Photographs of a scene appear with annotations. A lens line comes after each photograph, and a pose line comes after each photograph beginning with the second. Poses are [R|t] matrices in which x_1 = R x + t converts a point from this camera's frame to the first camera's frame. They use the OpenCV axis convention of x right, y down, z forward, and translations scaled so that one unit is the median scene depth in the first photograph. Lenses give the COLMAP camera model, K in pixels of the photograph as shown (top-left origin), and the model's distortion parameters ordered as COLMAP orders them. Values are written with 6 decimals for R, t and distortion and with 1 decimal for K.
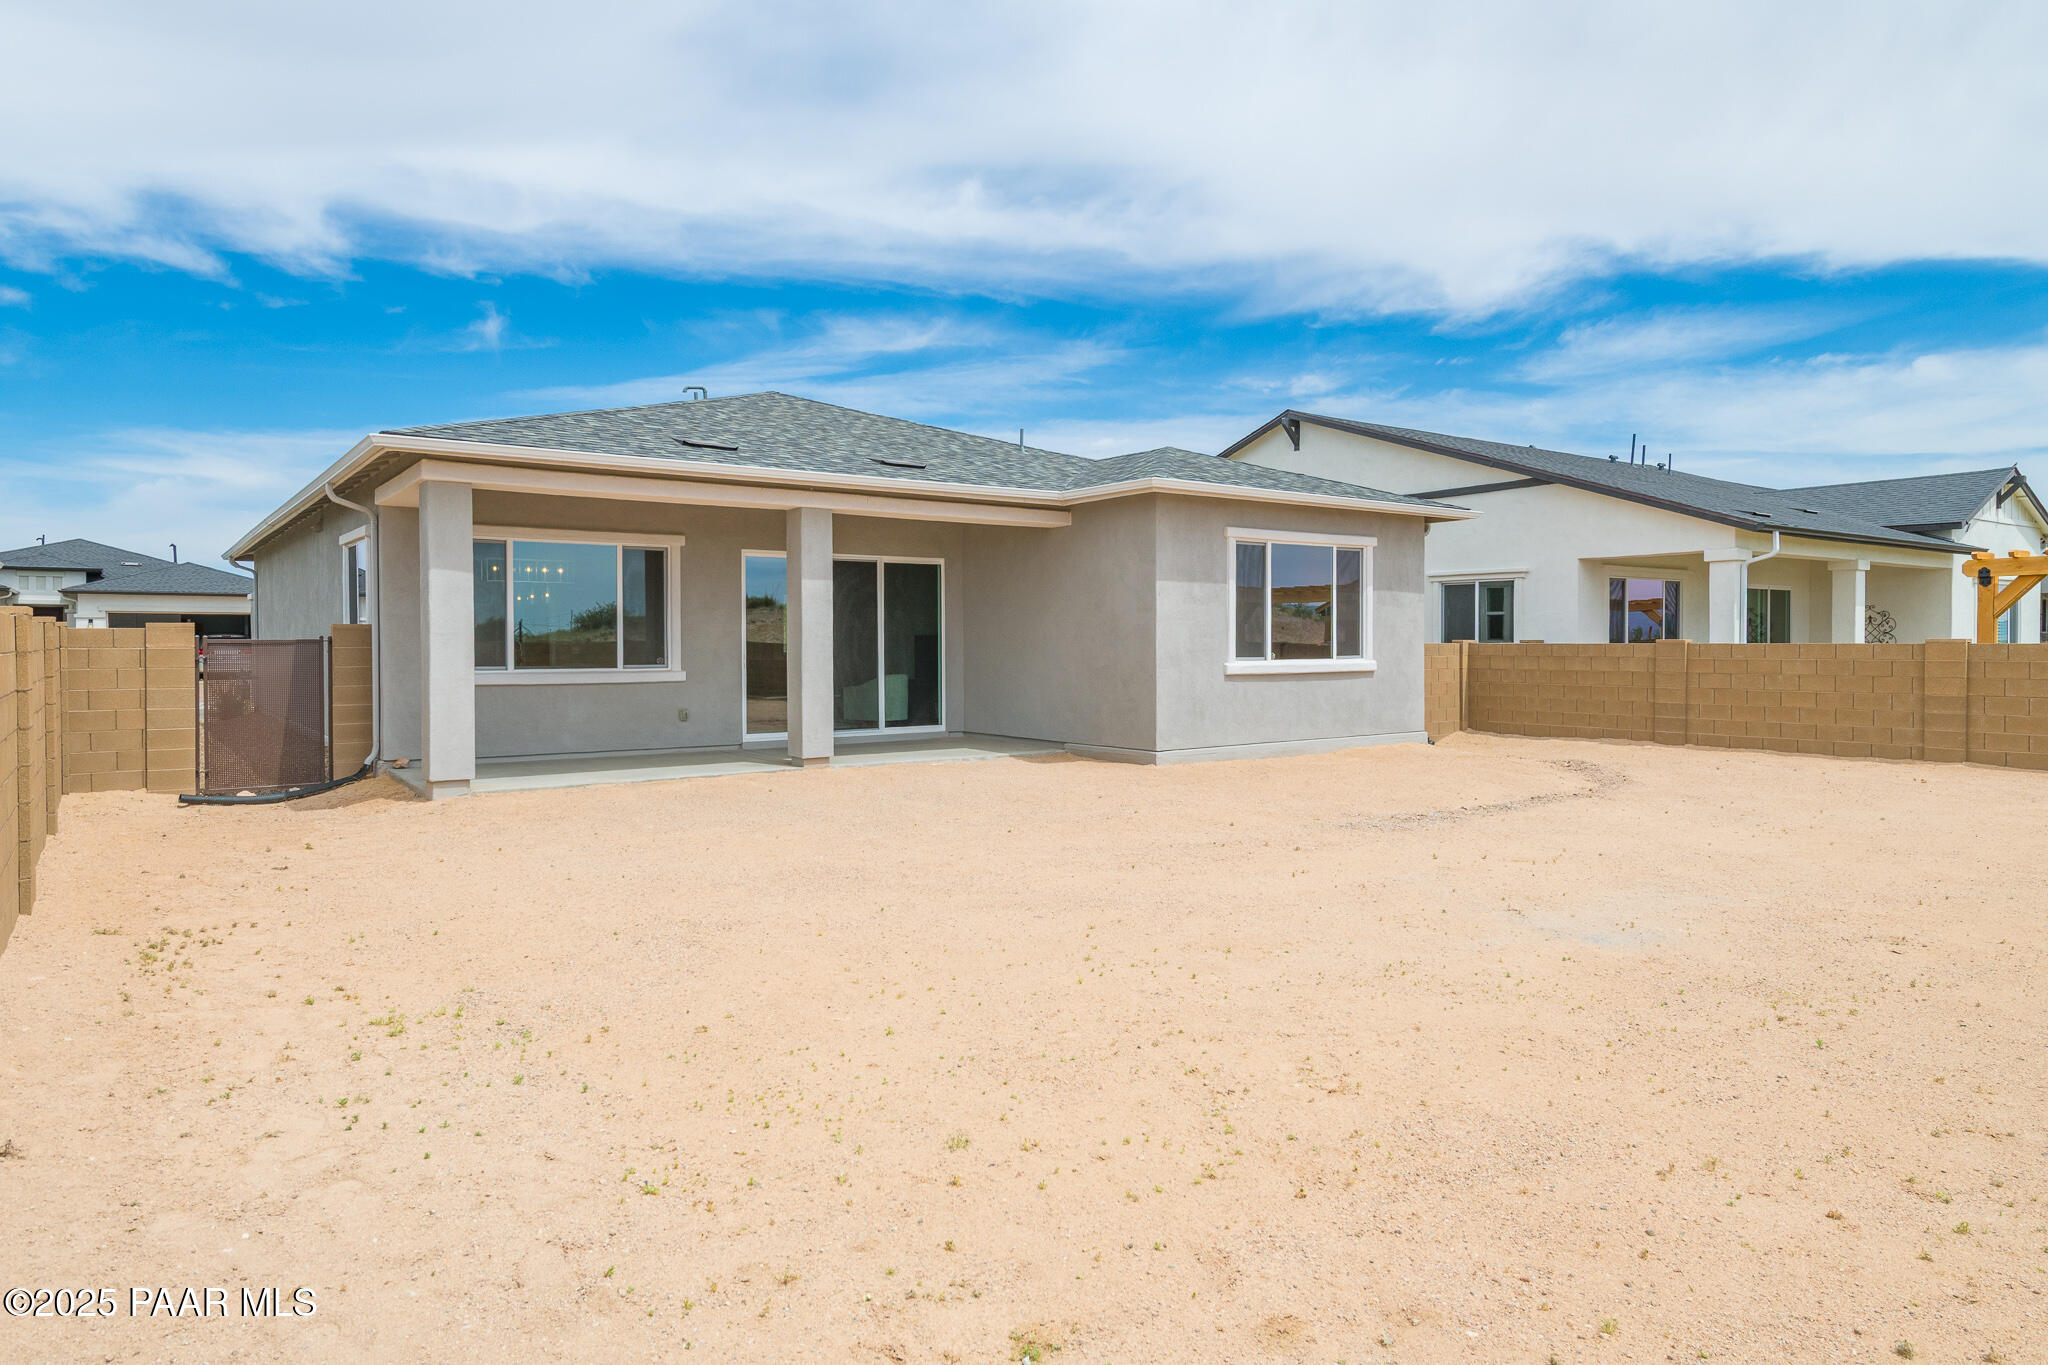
lens RADIAL K [[1304.6, 0, 1021.8], [0, 1304.6, 678.7], [0, 0, 1]] dist [0.018434, -0.015051]
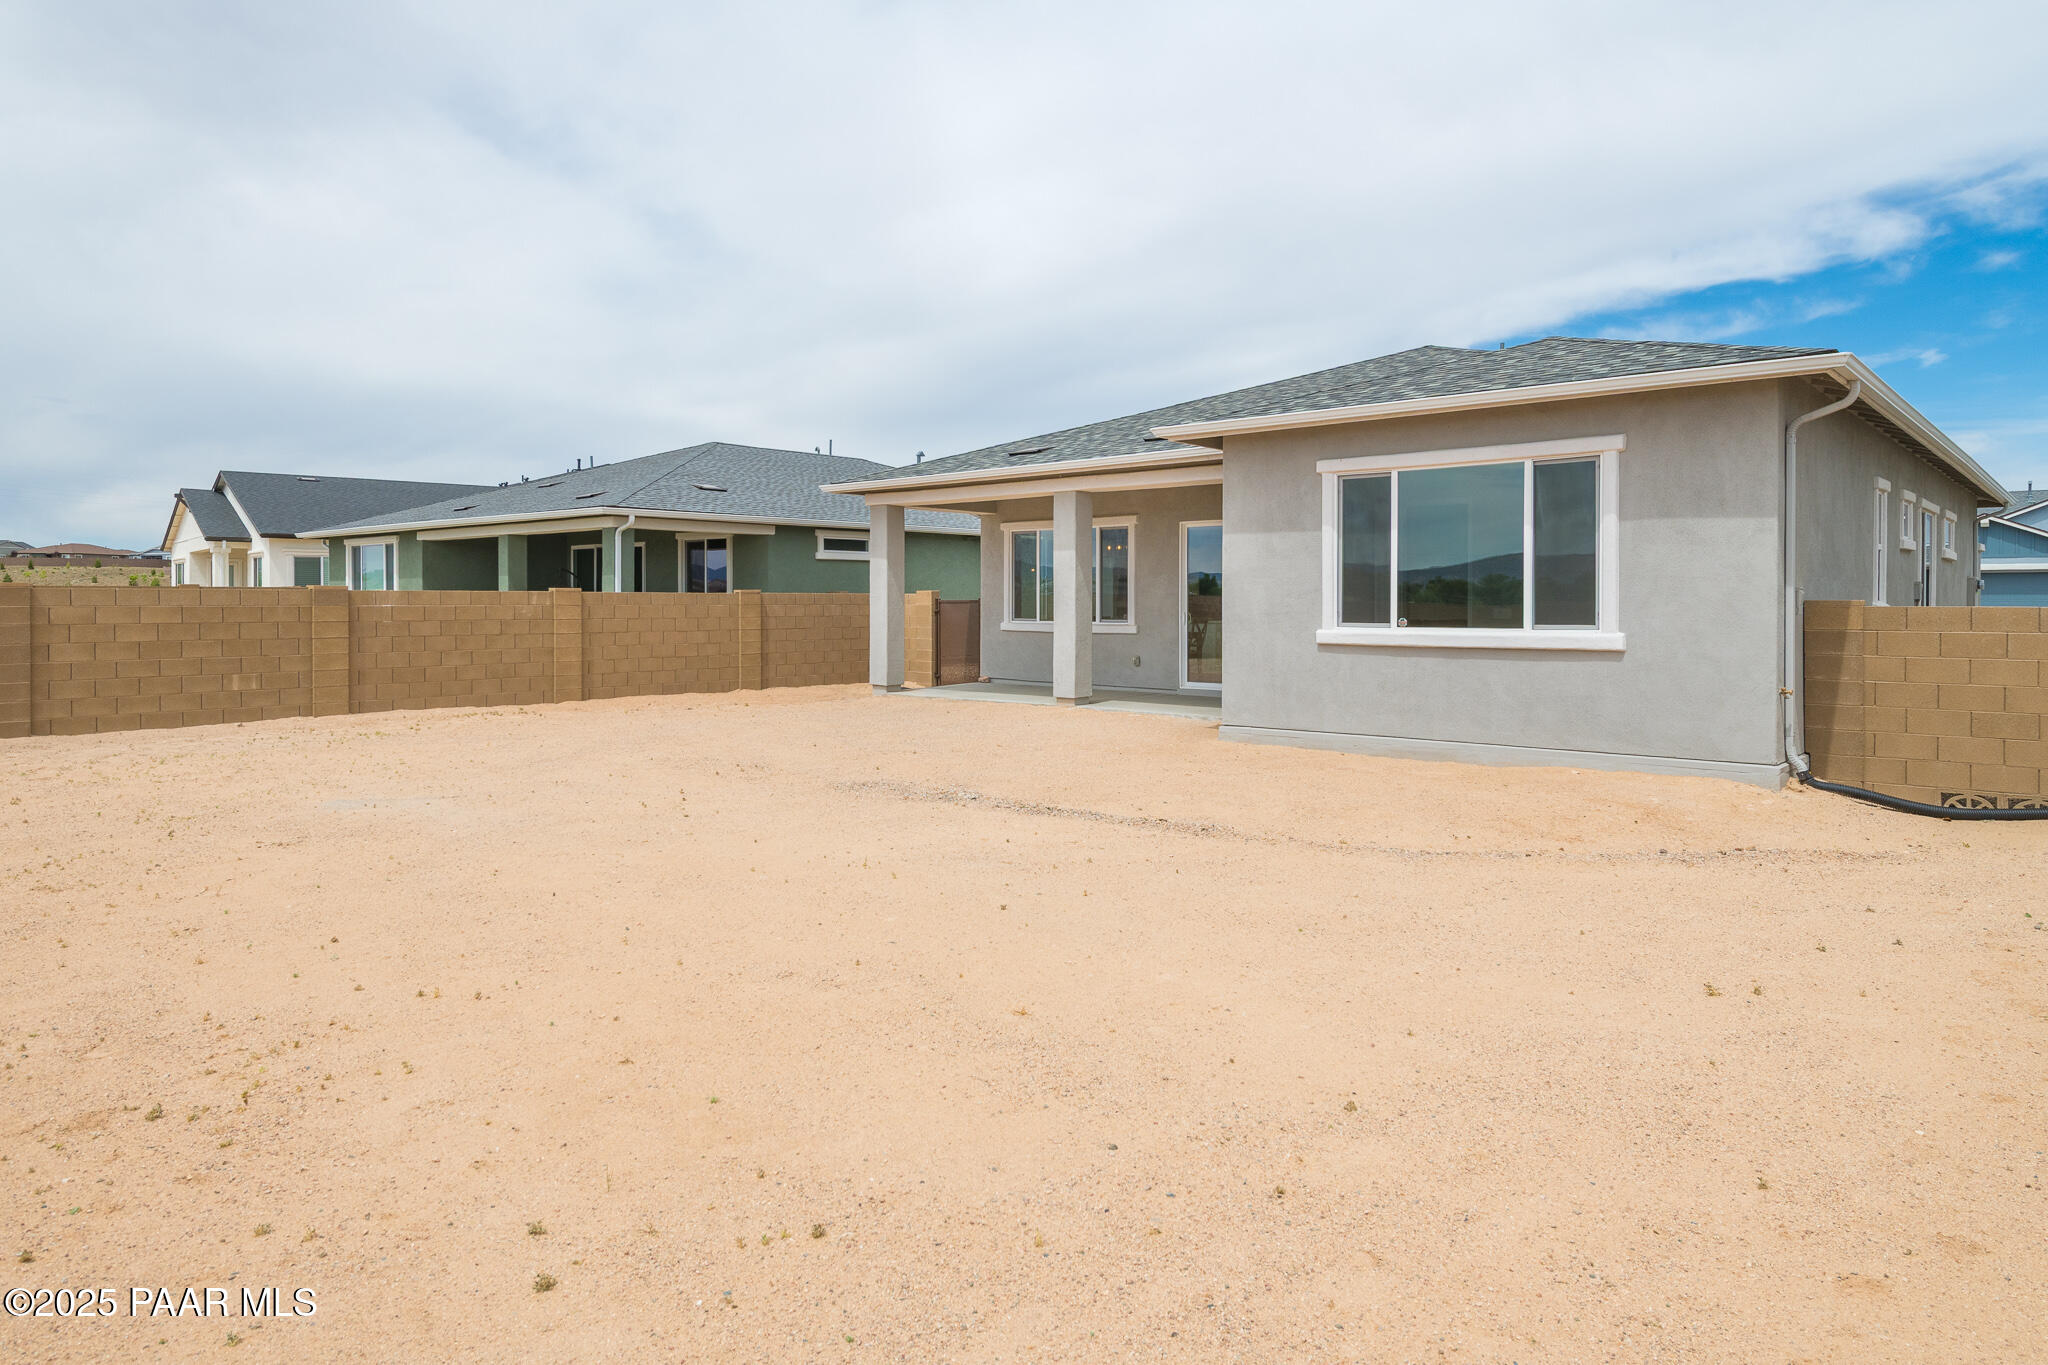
lens RADIAL K [[1252.6, 0, 1018.8], [0, 1252.6, 677.0], [0, 0, 1]] dist [0.013891, -0.001049]
pose [[0.203553, 0.060965, -0.977164, 0.854685], [-0.025543, 0.998050, 0.056947, -0.021612], [0.978731, 0.013368, 0.204714, 0.638863]]
